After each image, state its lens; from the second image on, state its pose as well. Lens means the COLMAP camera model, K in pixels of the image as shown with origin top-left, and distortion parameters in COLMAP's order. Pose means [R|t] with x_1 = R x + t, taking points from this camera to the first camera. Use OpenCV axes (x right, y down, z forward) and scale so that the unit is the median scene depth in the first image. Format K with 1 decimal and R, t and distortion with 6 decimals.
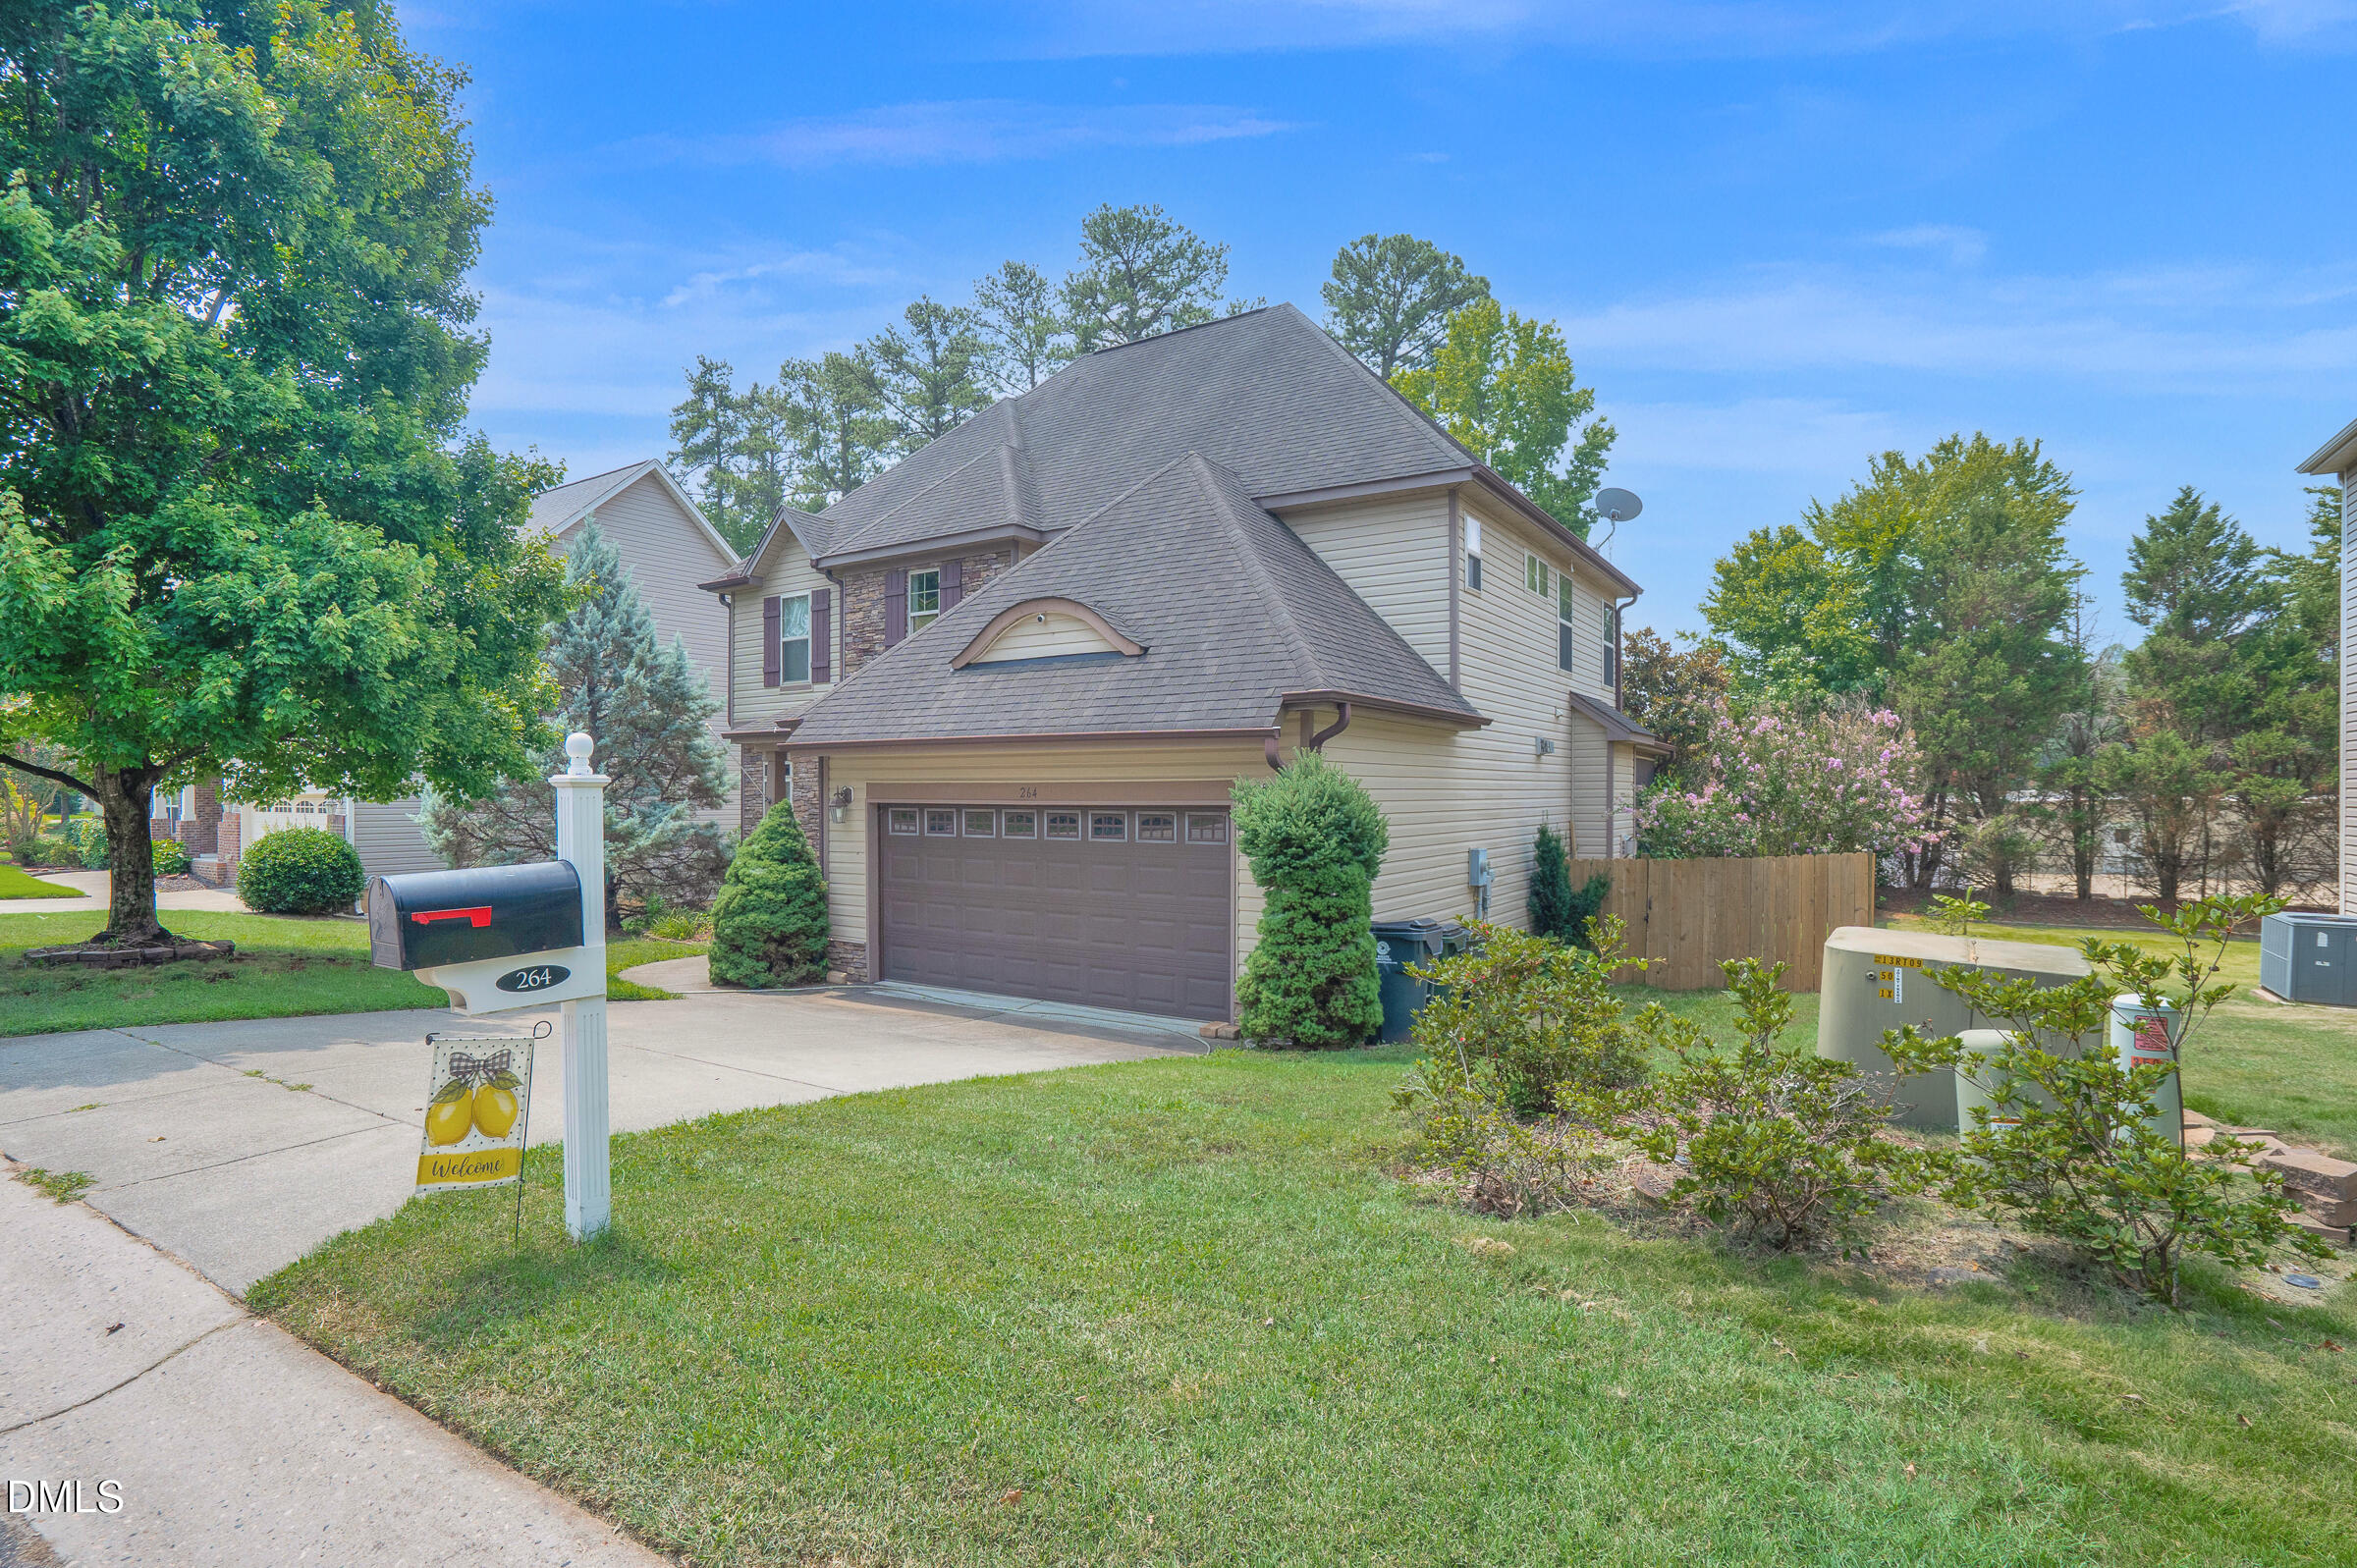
lens RADIAL K [[1146.6, 0, 1174.7], [0, 1146.6, 810.2], [0, 0, 1]] dist [-0.062008, 0.024691]
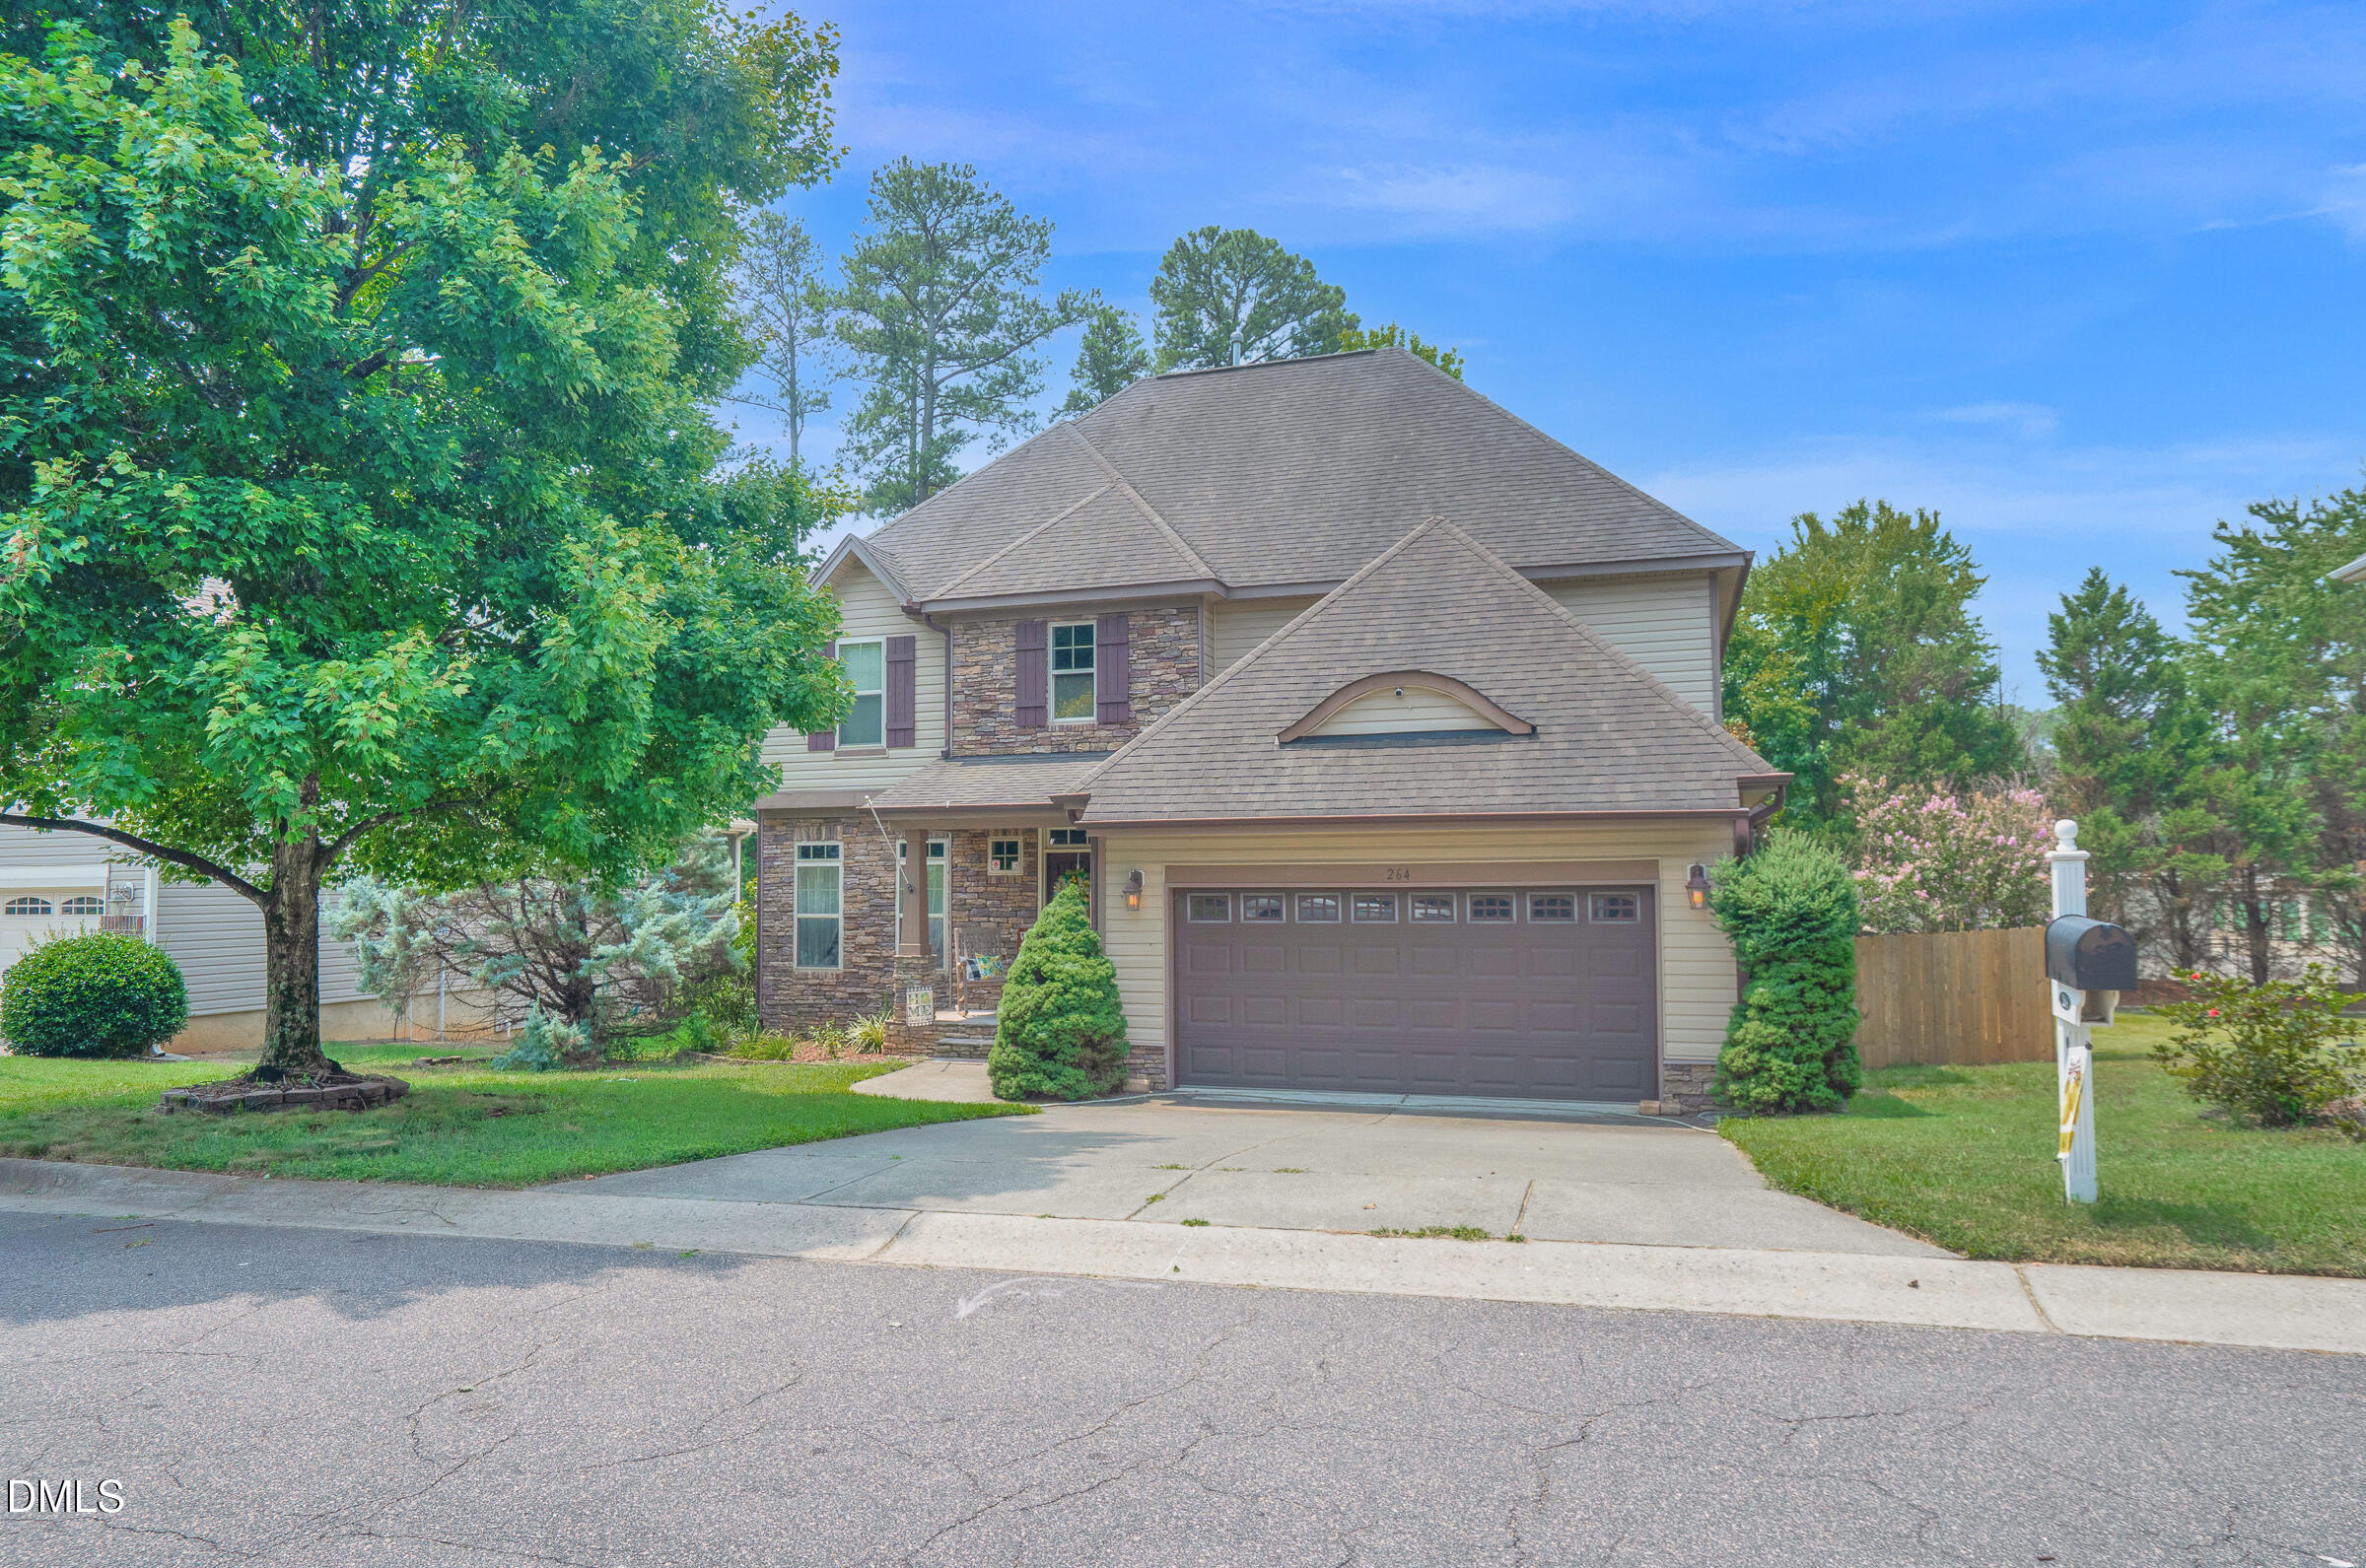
lens RADIAL K [[1450.7, 0, 1180.4], [0, 1450.7, 818.3], [0, 0, 1]] dist [-0.056074, 0.076899]
pose [[0.966940, 0.002841, 0.254987, -0.433088], [0.011969, 0.998330, -0.056510, 0.002689], [-0.254721, 0.057694, 0.965292, -0.083261]]
